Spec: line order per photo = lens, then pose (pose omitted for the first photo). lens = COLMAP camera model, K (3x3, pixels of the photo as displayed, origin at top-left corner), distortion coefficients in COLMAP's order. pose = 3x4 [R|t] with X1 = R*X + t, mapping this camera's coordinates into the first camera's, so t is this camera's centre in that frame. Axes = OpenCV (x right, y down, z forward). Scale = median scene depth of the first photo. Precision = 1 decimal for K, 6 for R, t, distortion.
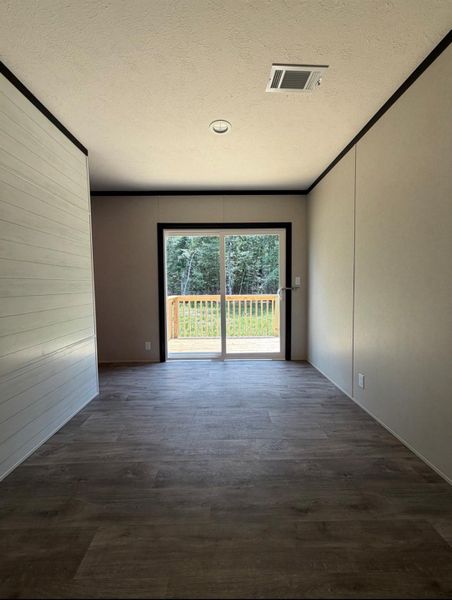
lens RADIAL K [[237.9, 0, 226.0], [0, 237.9, 300.0], [0, 0, 1]] dist [-0.000609, 0.000511]
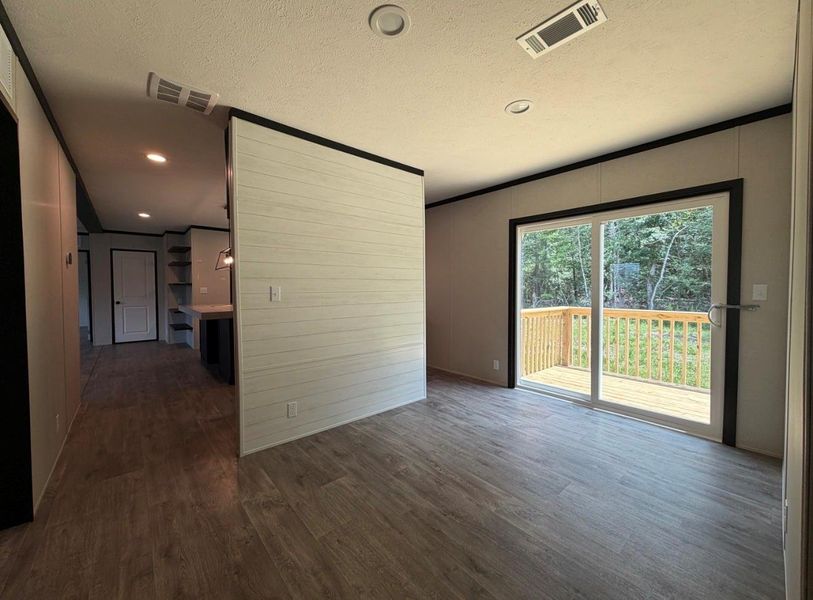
lens RADIAL K [[324.4, 0, 405.9], [0, 324.4, 303.4], [0, 0, 1]] dist [0.002596, 0.000182]
pose [[0.640289, 0.046321, -0.766736, 0.555045], [-0.052038, 0.998503, 0.016867, -0.047336], [0.766369, 0.029100, 0.641741, 0.005129]]
